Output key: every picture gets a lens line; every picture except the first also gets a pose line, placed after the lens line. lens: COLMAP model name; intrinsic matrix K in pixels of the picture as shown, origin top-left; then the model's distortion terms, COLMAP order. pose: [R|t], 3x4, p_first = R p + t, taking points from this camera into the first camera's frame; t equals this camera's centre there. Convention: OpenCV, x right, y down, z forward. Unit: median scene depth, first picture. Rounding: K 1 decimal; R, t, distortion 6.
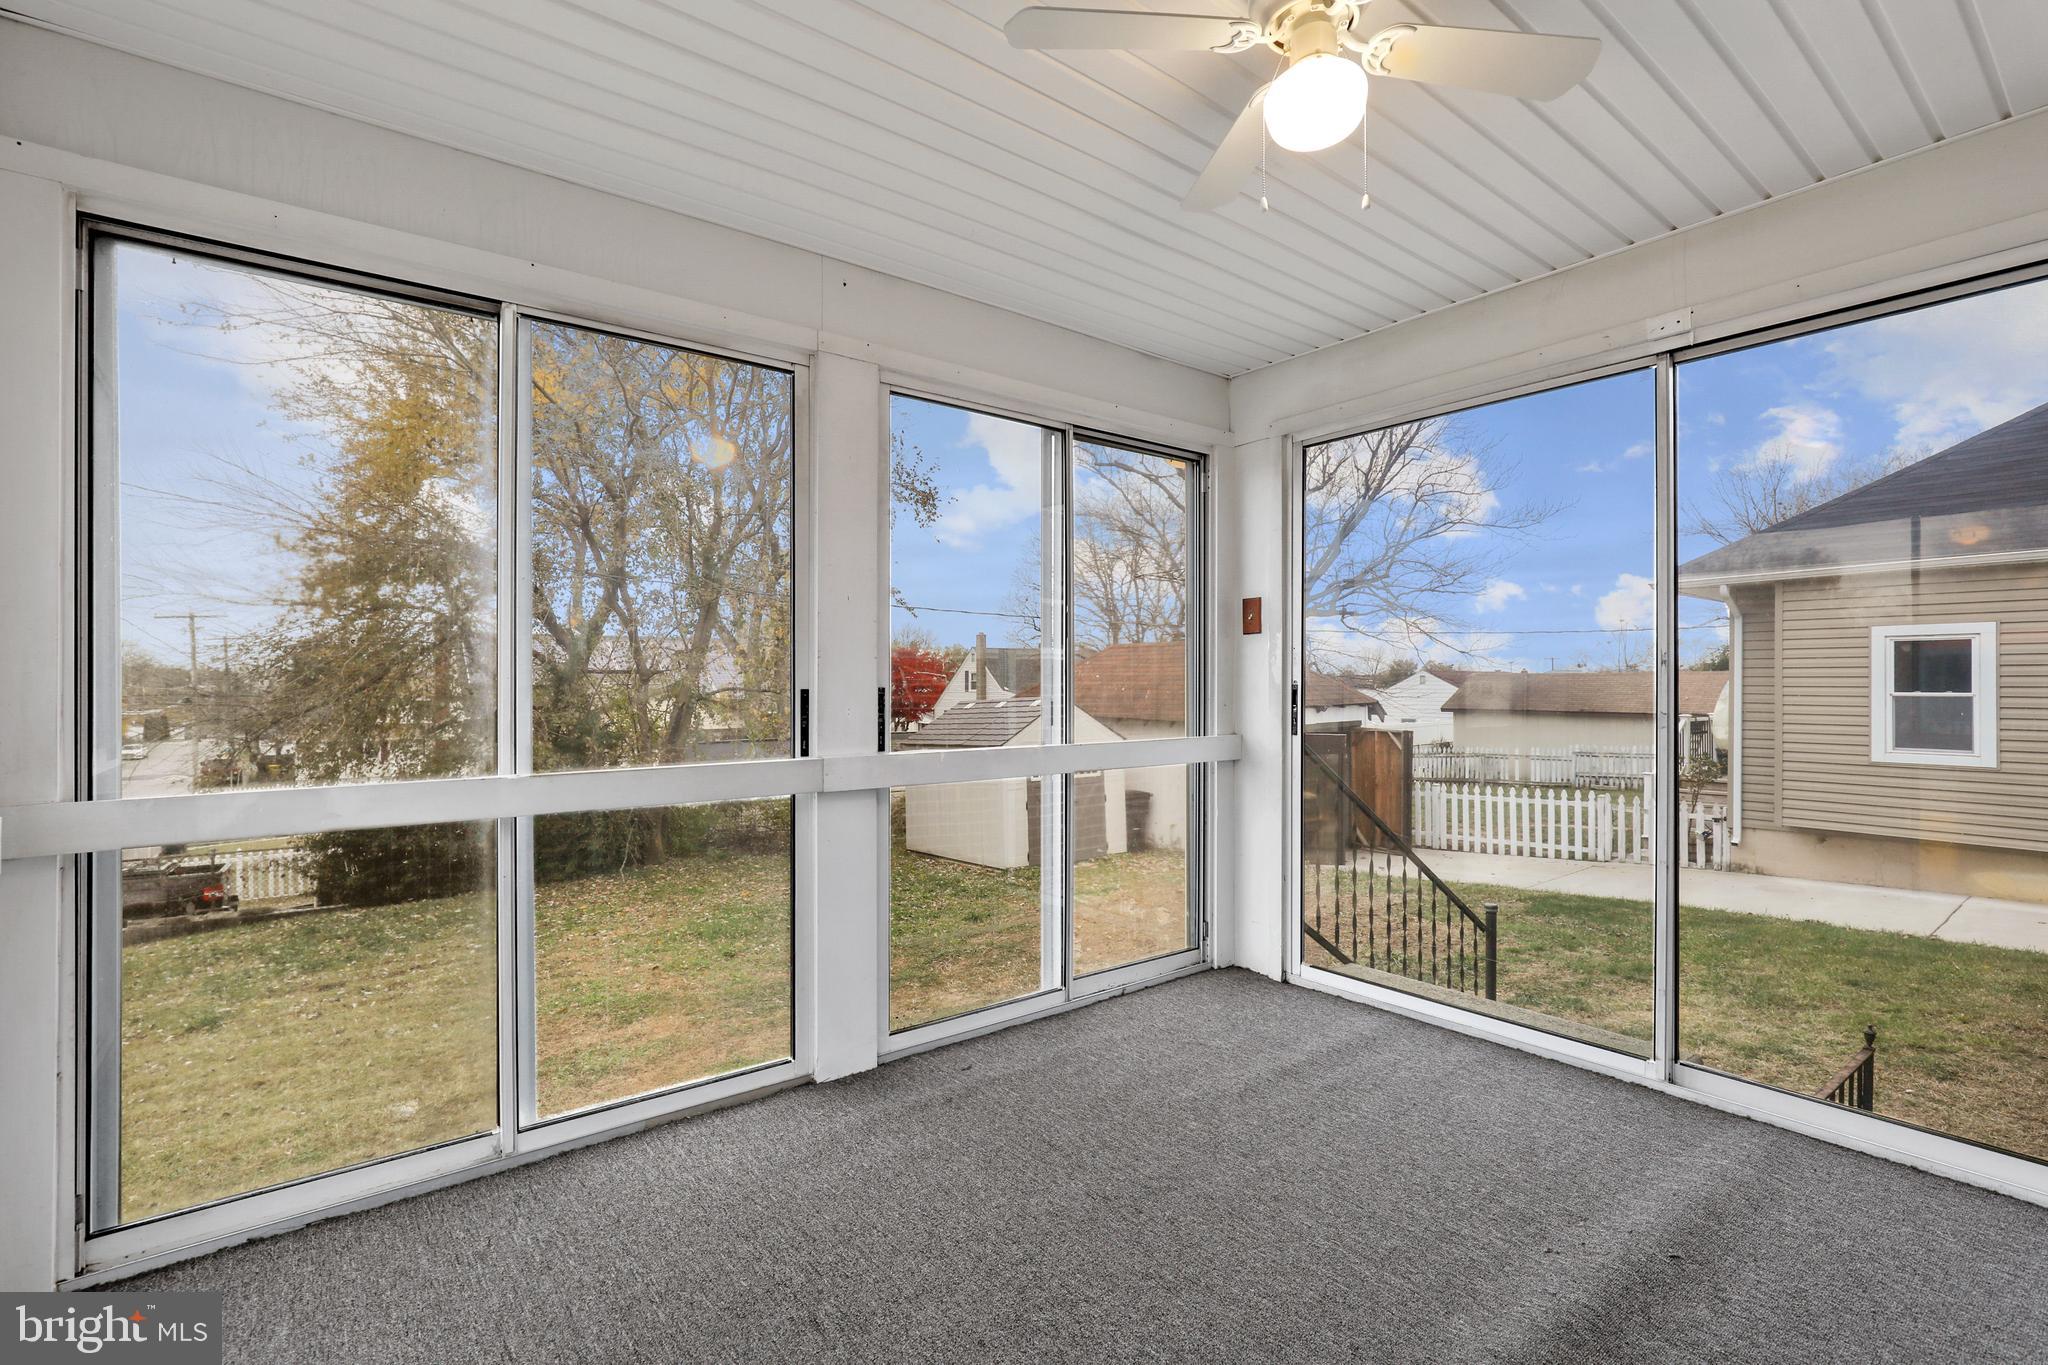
lens RADIAL K [[943.0, 0, 1024.0], [0, 943.0, 682.5], [0, 0, 1]] dist [-0.004181, 0.001269]
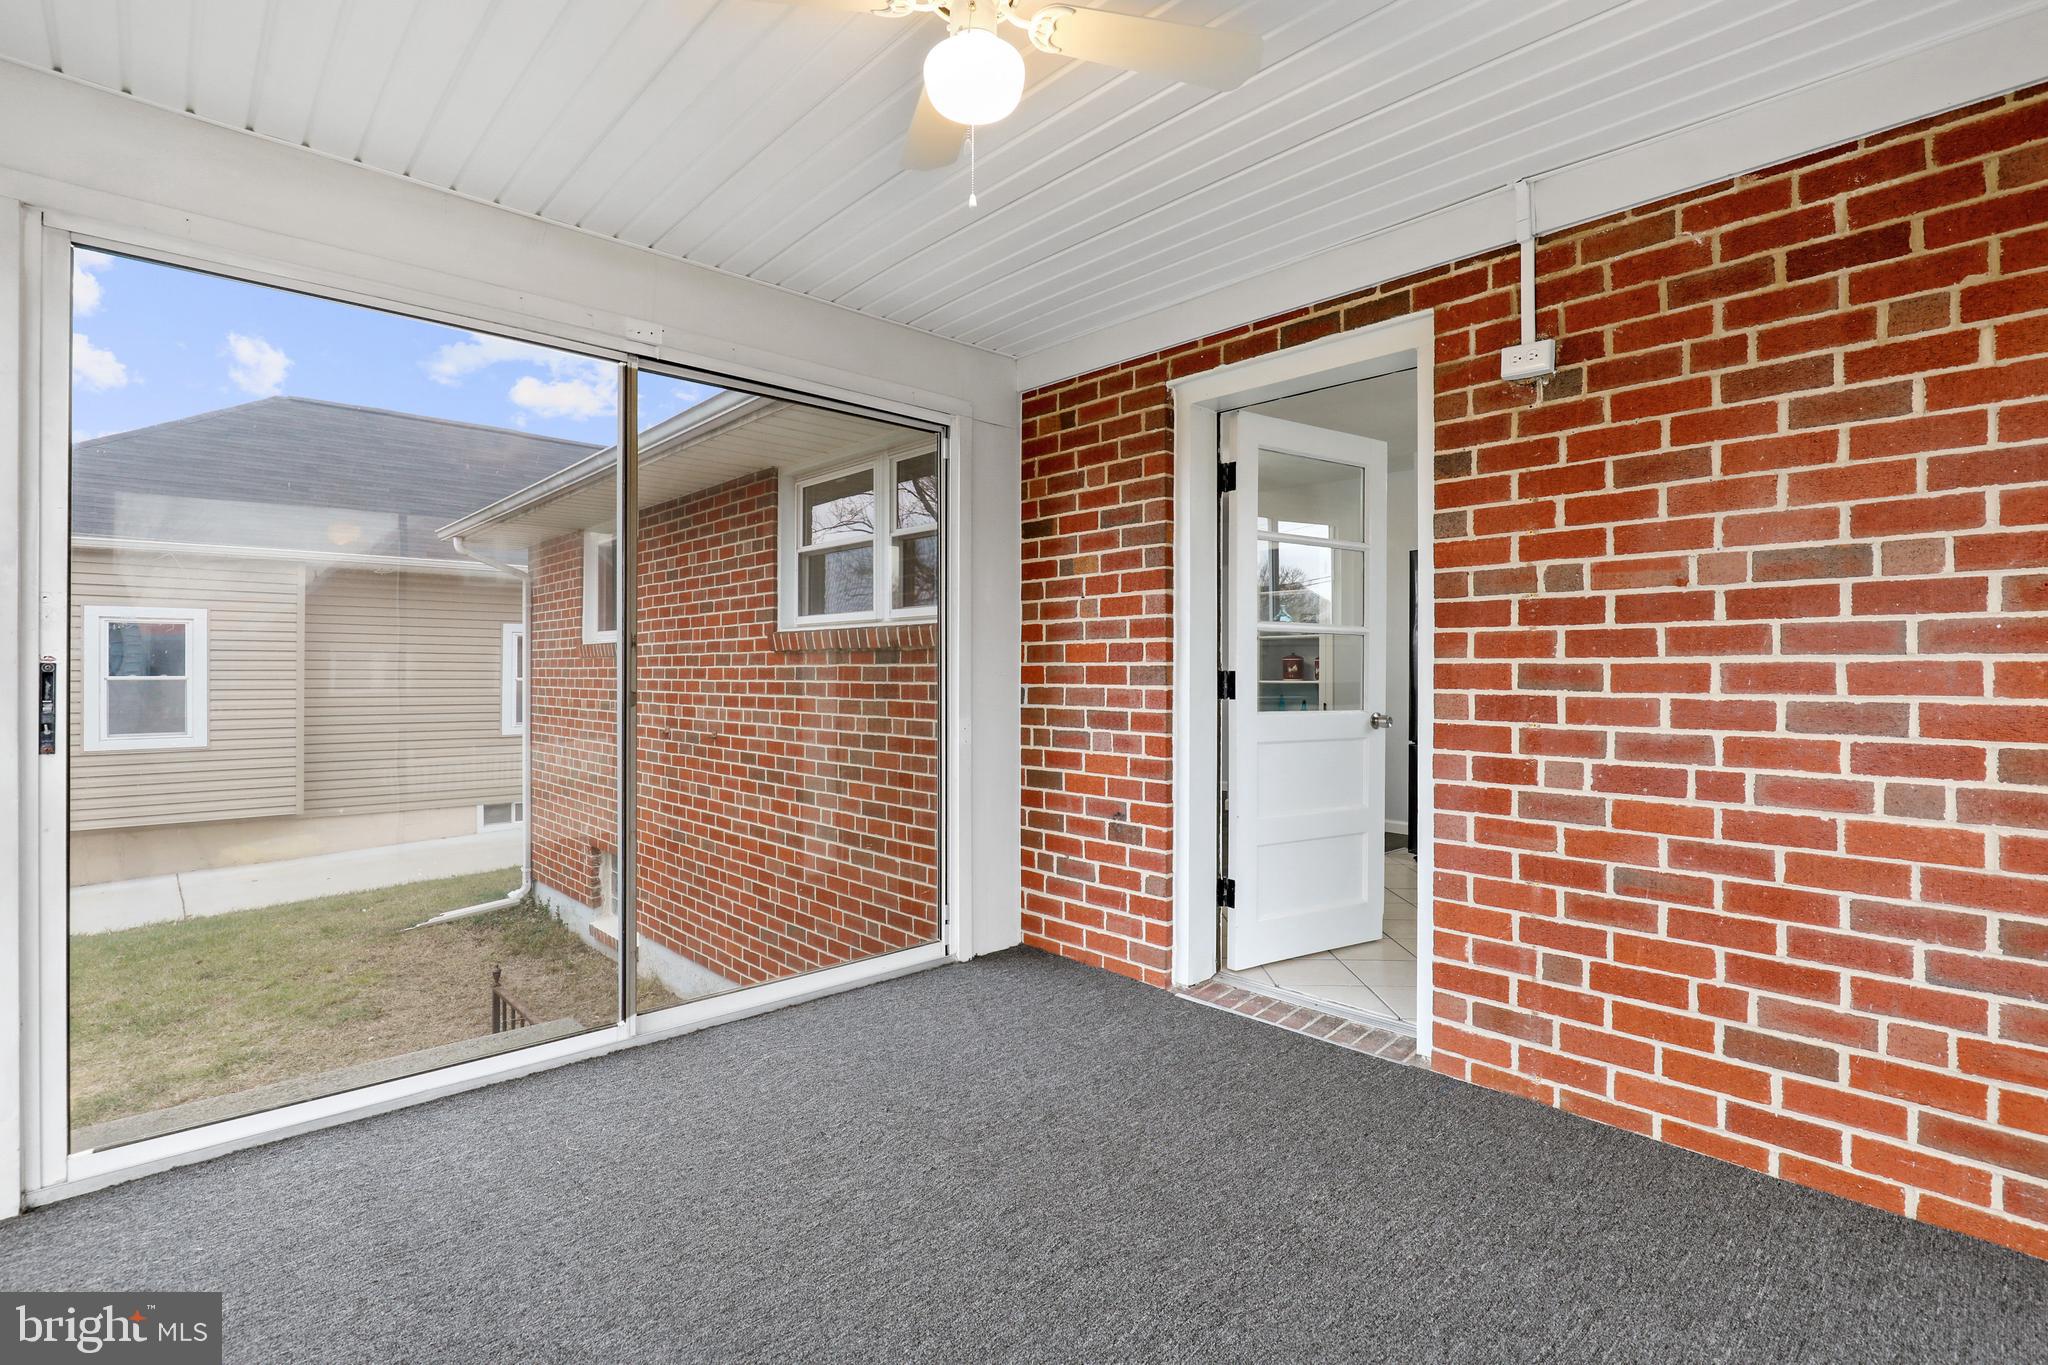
lens RADIAL K [[961.9, 0, 1019.8], [0, 961.9, 666.6], [0, 0, 1]] dist [-0.008942, 0.000689]
pose [[-0.080737, 0.000182, 0.996735, -0.321393], [0.000339, 1.000000, -0.000155, 0.003090], [-0.996735, 0.000325, -0.080737, 0.472312]]
